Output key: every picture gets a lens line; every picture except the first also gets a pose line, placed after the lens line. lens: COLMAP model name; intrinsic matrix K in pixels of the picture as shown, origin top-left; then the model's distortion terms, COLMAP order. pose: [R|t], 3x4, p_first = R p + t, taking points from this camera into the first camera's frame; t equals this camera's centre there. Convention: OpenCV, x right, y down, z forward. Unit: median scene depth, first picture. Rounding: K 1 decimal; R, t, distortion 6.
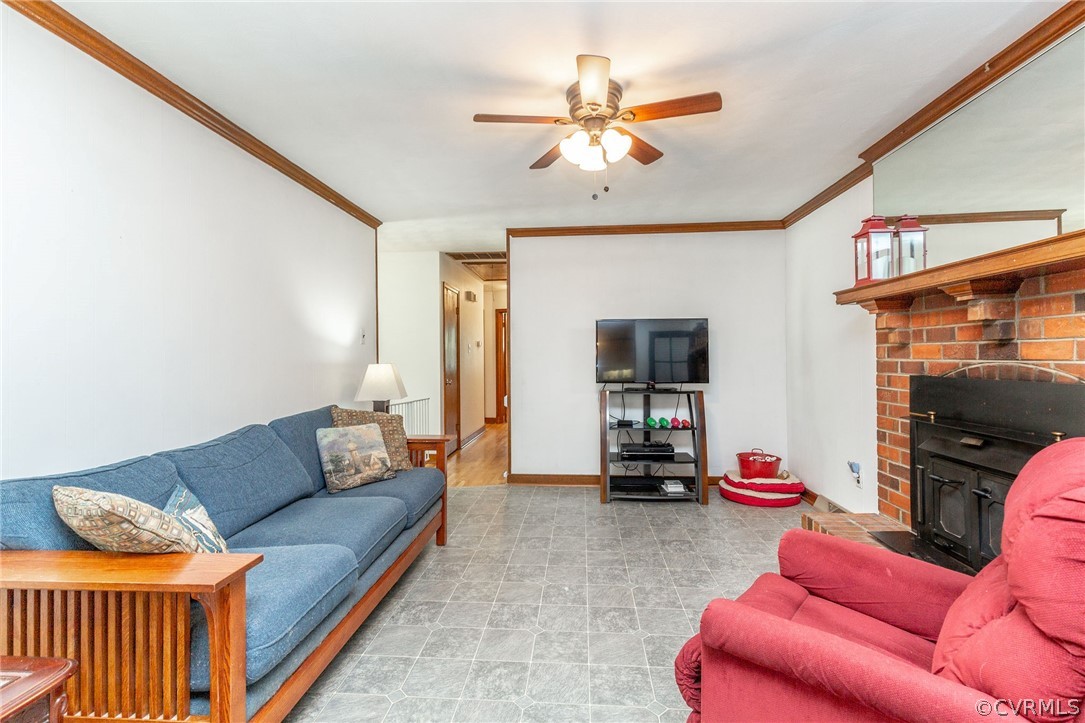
lens RADIAL K [[492.7, 0, 542.5], [0, 492.7, 355.6], [0, 0, 1]] dist [0.003588, 0.000507]
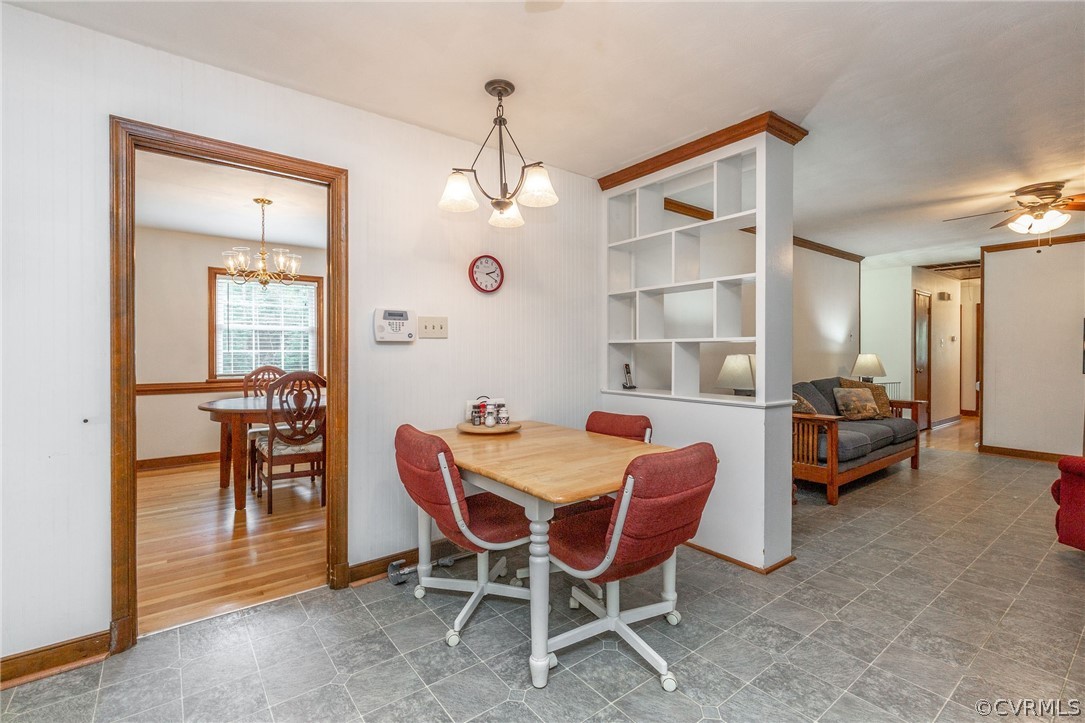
lens RADIAL K [[492.7, 0, 538.3], [0, 492.7, 352.3], [0, 0, 1]] dist [0.003588, 0.000507]
pose [[0.667650, 0.009071, -0.744420, 0.115038], [-0.004055, 0.999955, 0.008548, 0.001972], [0.744465, -0.002688, 0.667657, -0.669389]]
